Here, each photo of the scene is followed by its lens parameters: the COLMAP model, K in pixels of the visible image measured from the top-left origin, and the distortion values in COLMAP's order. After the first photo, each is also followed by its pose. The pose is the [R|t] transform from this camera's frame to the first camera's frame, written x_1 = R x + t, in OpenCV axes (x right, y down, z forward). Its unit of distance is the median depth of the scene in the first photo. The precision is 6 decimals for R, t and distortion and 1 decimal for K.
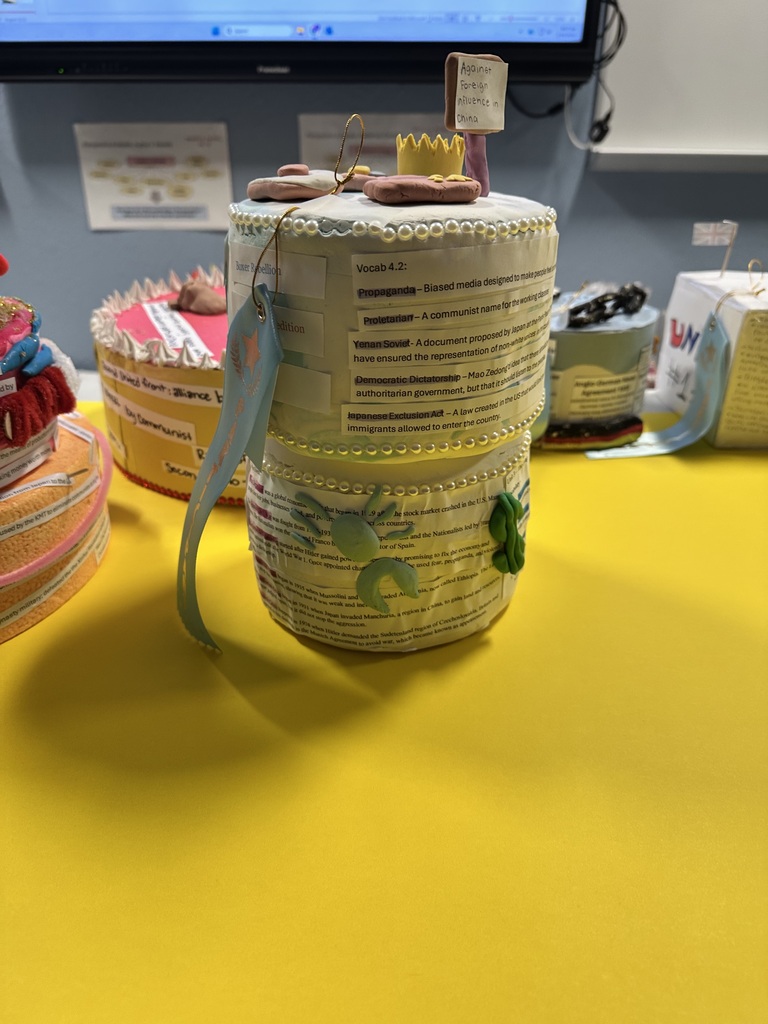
lens RADIAL K [[771.7, 0, 378.1], [0, 771.7, 514.0], [0, 0, 1]] dist [-0.027818, 0.010259]
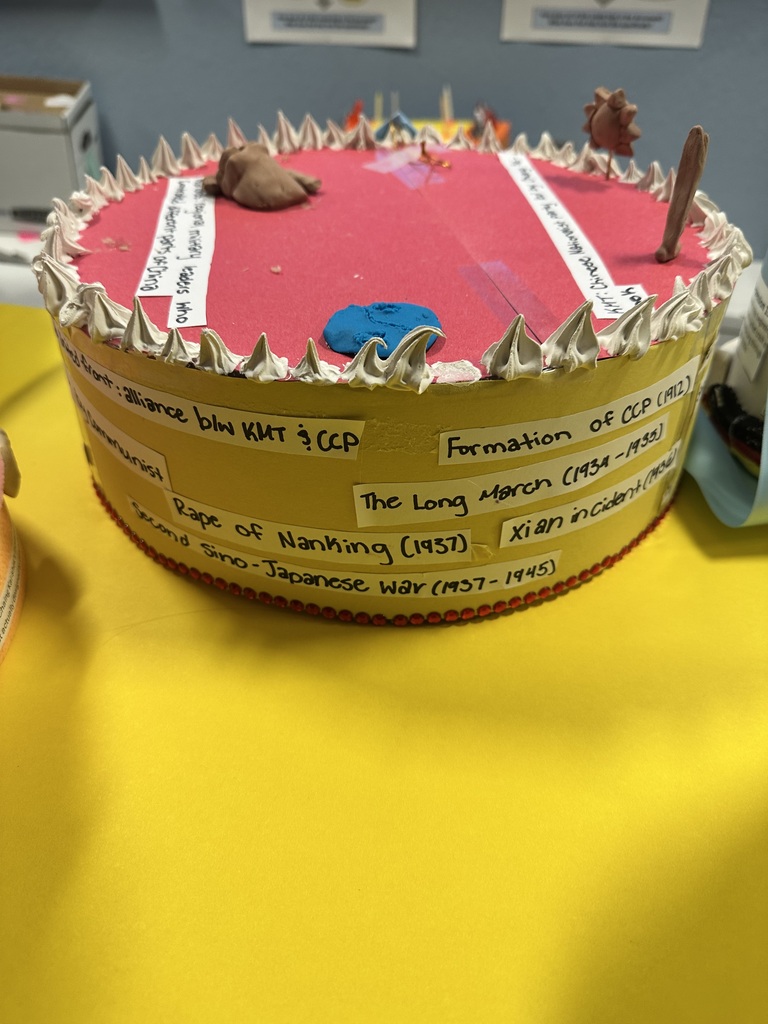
lens RADIAL K [[771.7, 0, 387.5], [0, 771.7, 510.5], [0, 0, 1]] dist [-0.027818, 0.010259]
pose [[0.973304, 0.137584, -0.183709, 0.002160], [-0.100480, 0.975060, 0.197894, -0.051092], [0.206355, -0.174152, 0.962855, 0.134875]]
